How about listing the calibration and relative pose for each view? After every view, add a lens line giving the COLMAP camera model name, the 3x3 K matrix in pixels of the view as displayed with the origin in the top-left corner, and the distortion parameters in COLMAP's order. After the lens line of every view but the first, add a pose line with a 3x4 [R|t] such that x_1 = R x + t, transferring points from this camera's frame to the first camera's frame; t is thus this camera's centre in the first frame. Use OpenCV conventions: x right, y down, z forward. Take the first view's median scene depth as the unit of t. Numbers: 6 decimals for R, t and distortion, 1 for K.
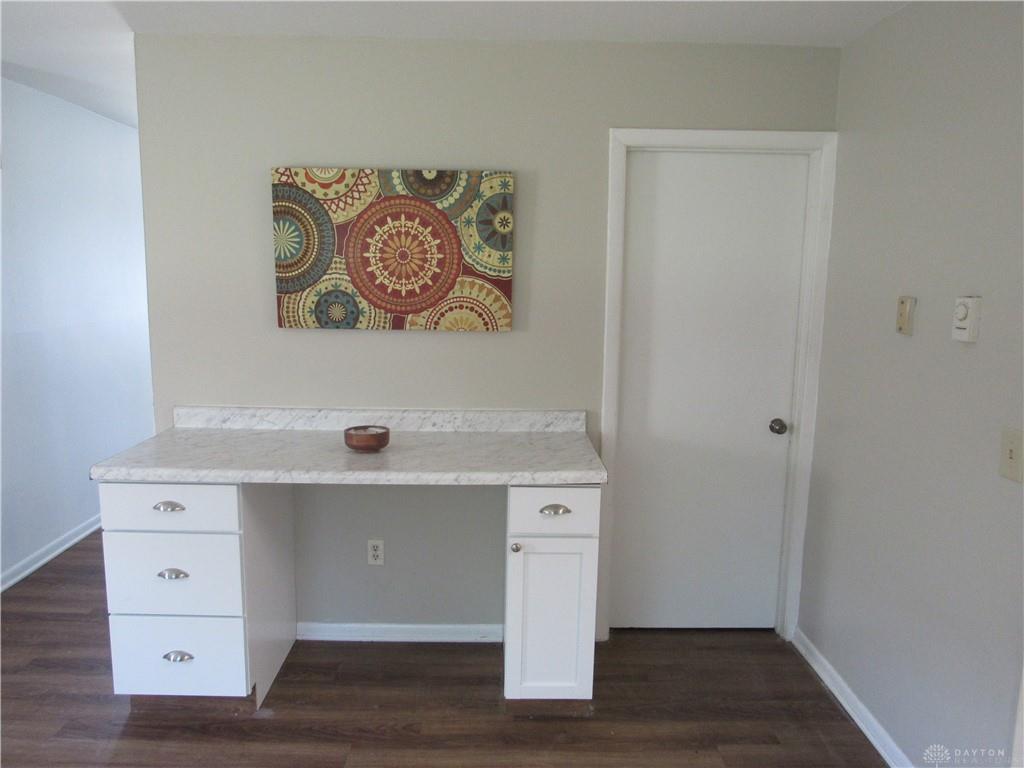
lens RADIAL K [[739.9, 0, 512.7], [0, 739.9, 388.5], [0, 0, 1]] dist [-0.016314, -0.001873]
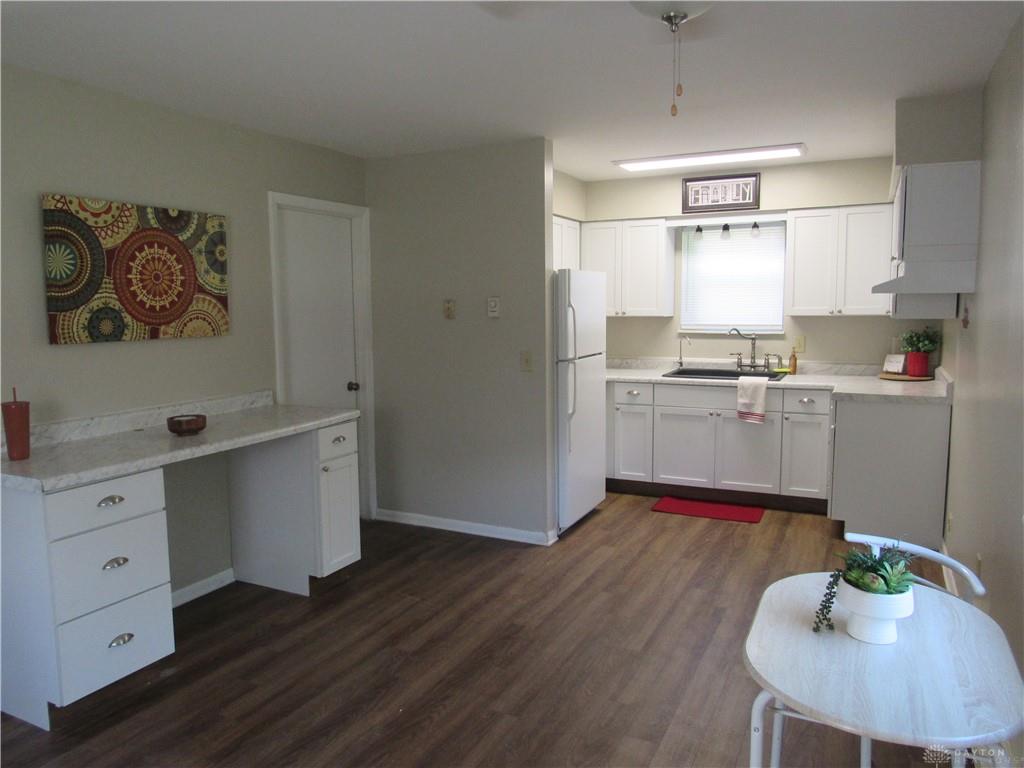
lens RADIAL K [[738.9, 0, 515.6], [0, 738.9, 388.0], [0, 0, 1]] dist [-0.009214, 0.000321]
pose [[0.455152, -0.123626, 0.881790, -0.967770], [0.157219, 0.985913, 0.057073, 0.022303], [-0.876424, 0.112657, 0.468177, -0.058108]]
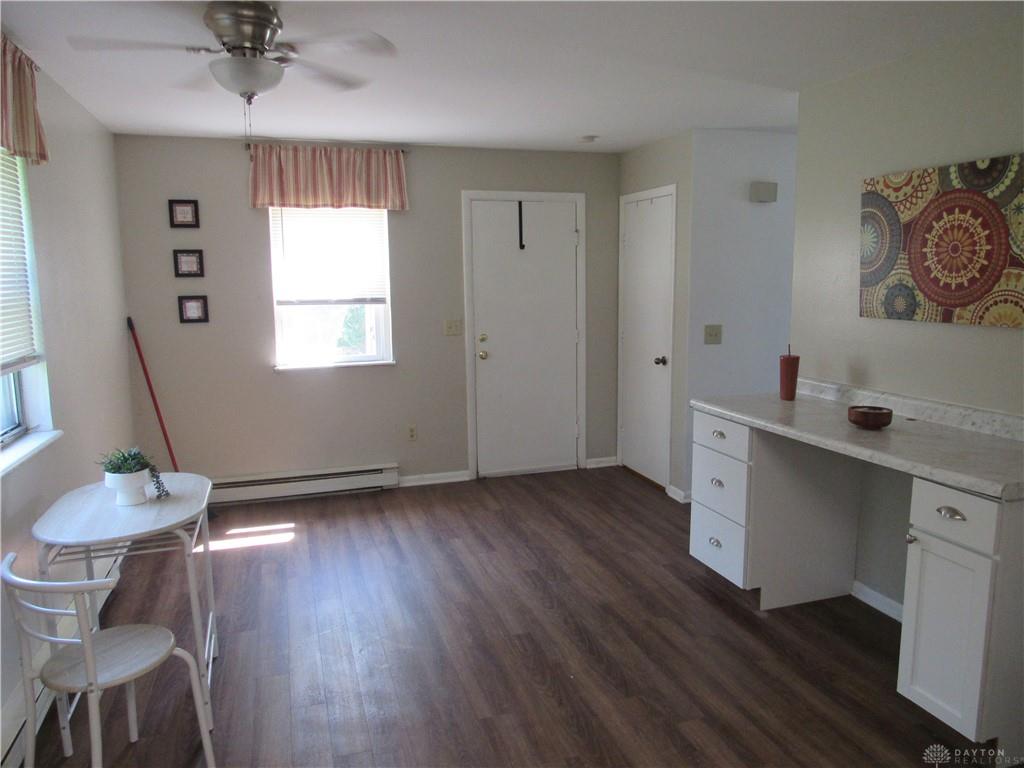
lens RADIAL K [[739.9, 0, 512.7], [0, 739.9, 388.5], [0, 0, 1]] dist [-0.016314, -0.001873]
pose [[0.290015, 0.124085, -0.948944, 0.649274], [-0.137572, 0.986666, 0.086973, 0.003043], [0.947082, 0.105325, 0.303218, 0.148692]]
